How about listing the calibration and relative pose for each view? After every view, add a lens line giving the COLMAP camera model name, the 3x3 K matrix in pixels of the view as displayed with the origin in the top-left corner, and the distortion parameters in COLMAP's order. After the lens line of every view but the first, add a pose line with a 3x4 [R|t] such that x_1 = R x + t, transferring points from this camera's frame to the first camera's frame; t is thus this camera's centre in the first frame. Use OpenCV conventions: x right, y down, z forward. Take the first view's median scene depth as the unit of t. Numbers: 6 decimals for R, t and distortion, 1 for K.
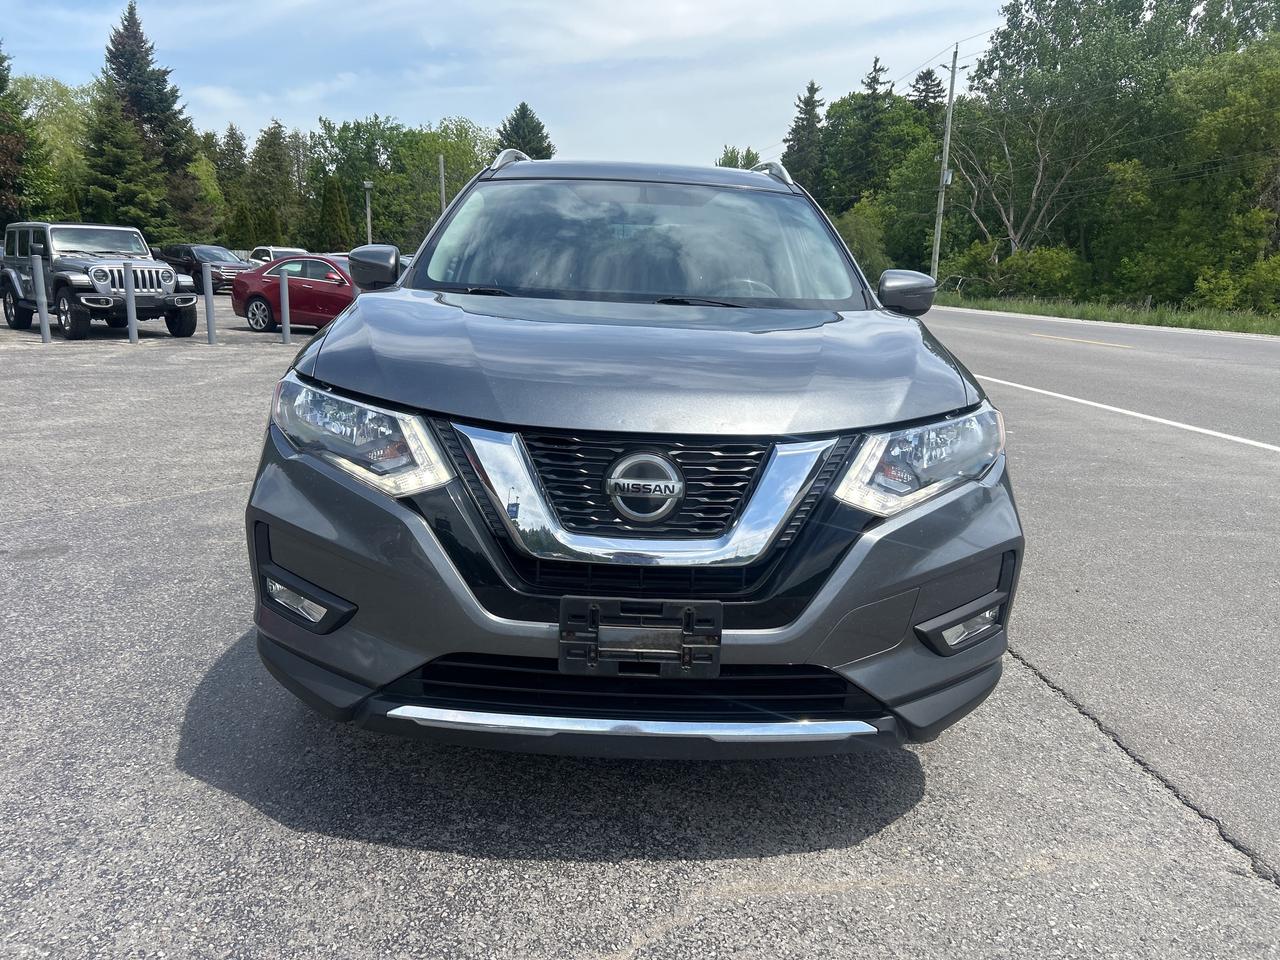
lens RADIAL K [[966.6, 0, 640.0], [0, 966.6, 480.0], [0, 0, 1]] dist [0.069611, -0.065941]
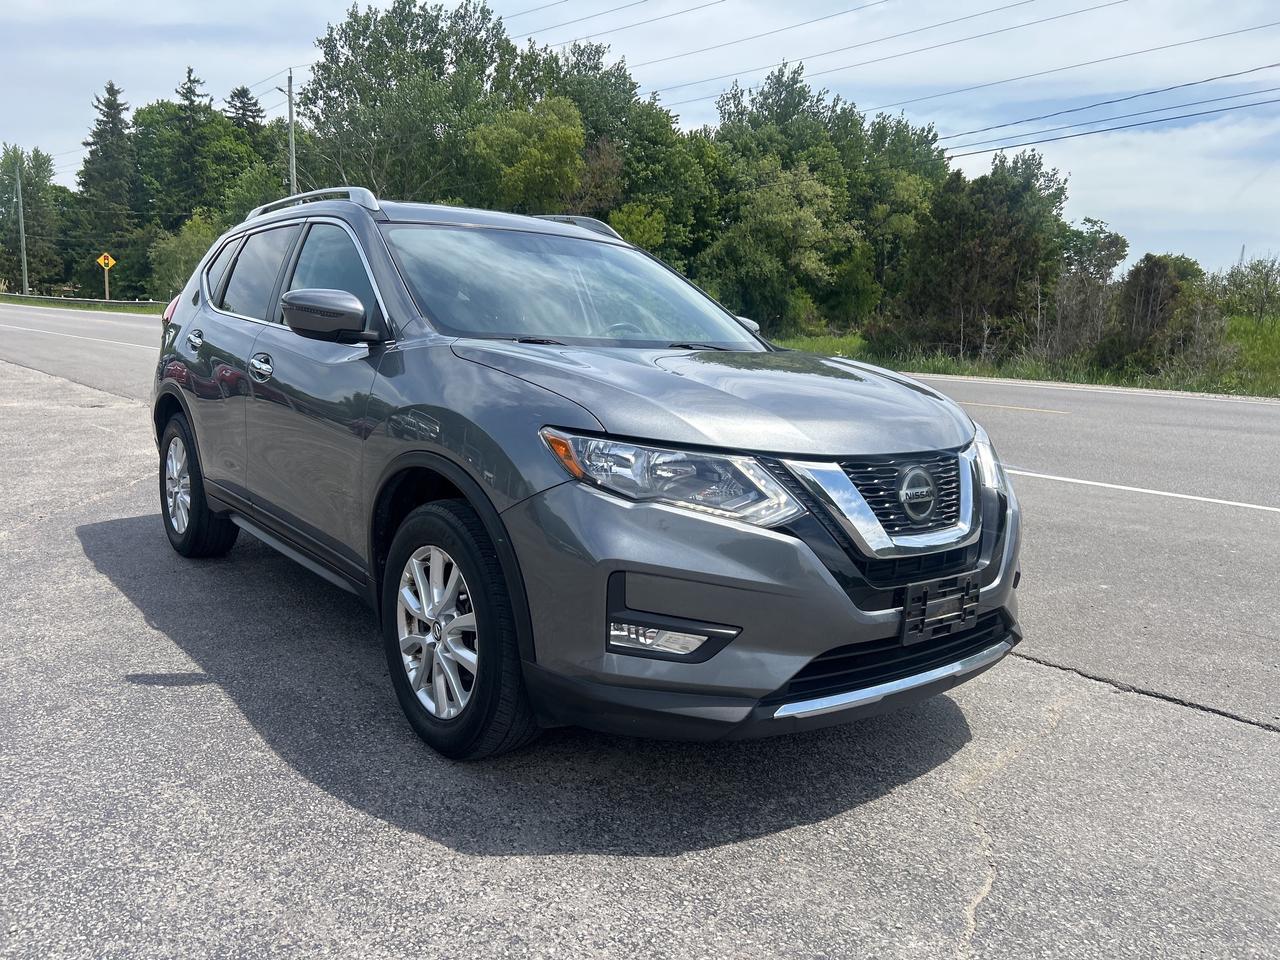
lens RADIAL K [[966.6, 0, 640.0], [0, 966.6, 480.0], [0, 0, 1]] dist [0.069611, -0.065941]
pose [[0.807241, -0.102174, 0.581311, -0.974757], [0.115544, 0.993202, 0.014119, -0.067559], [-0.578802, 0.055770, 0.813559, 0.134829]]
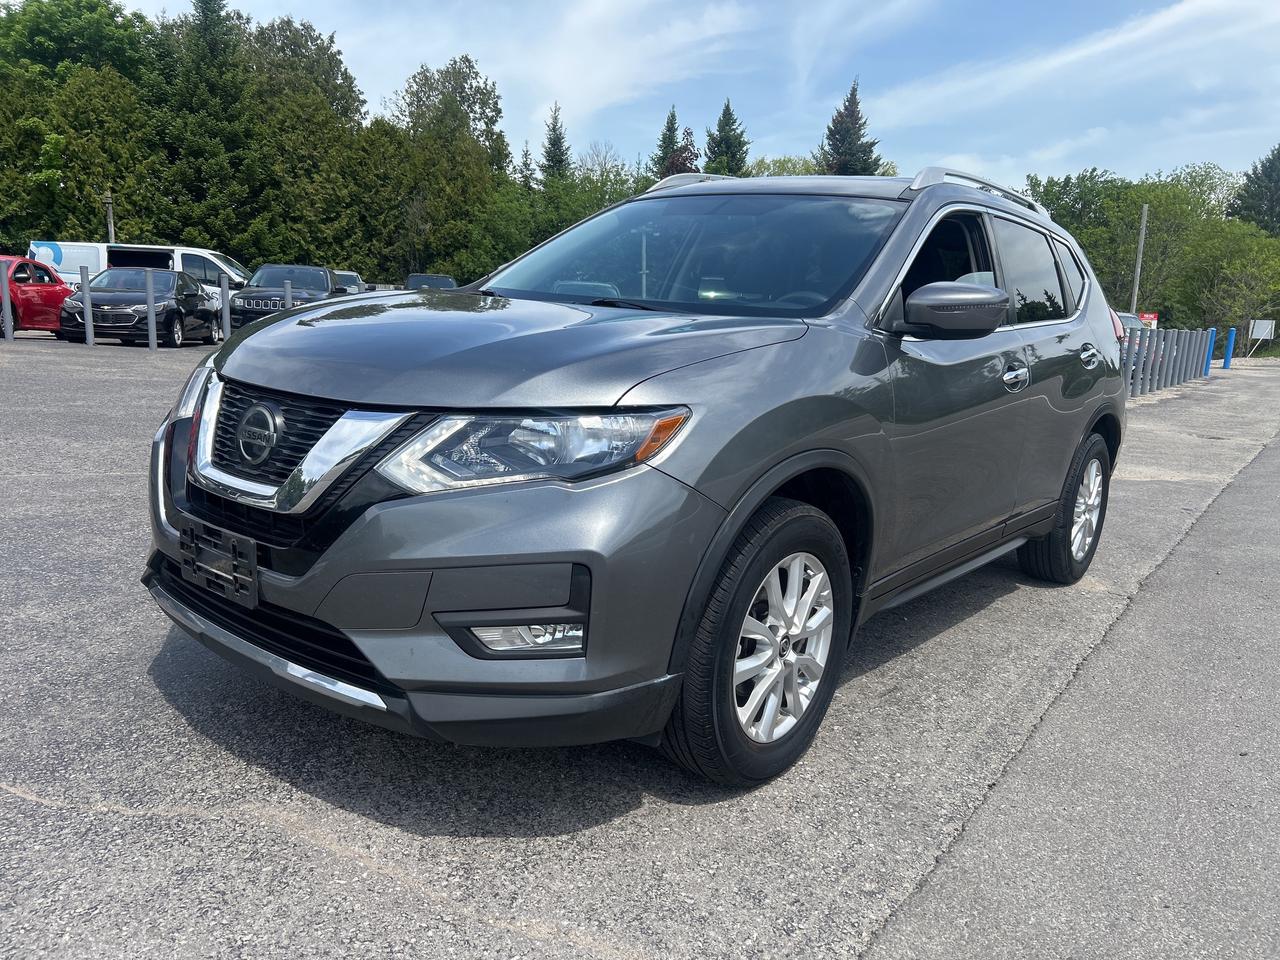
lens RADIAL K [[966.6, 0, 640.0], [0, 966.6, 480.0], [0, 0, 1]] dist [0.069611, -0.065941]
pose [[0.769859, 0.135440, -0.623677, 1.007457], [-0.170421, 0.985365, 0.003621, -0.017422], [0.615039, 0.103500, 0.781674, 0.356630]]
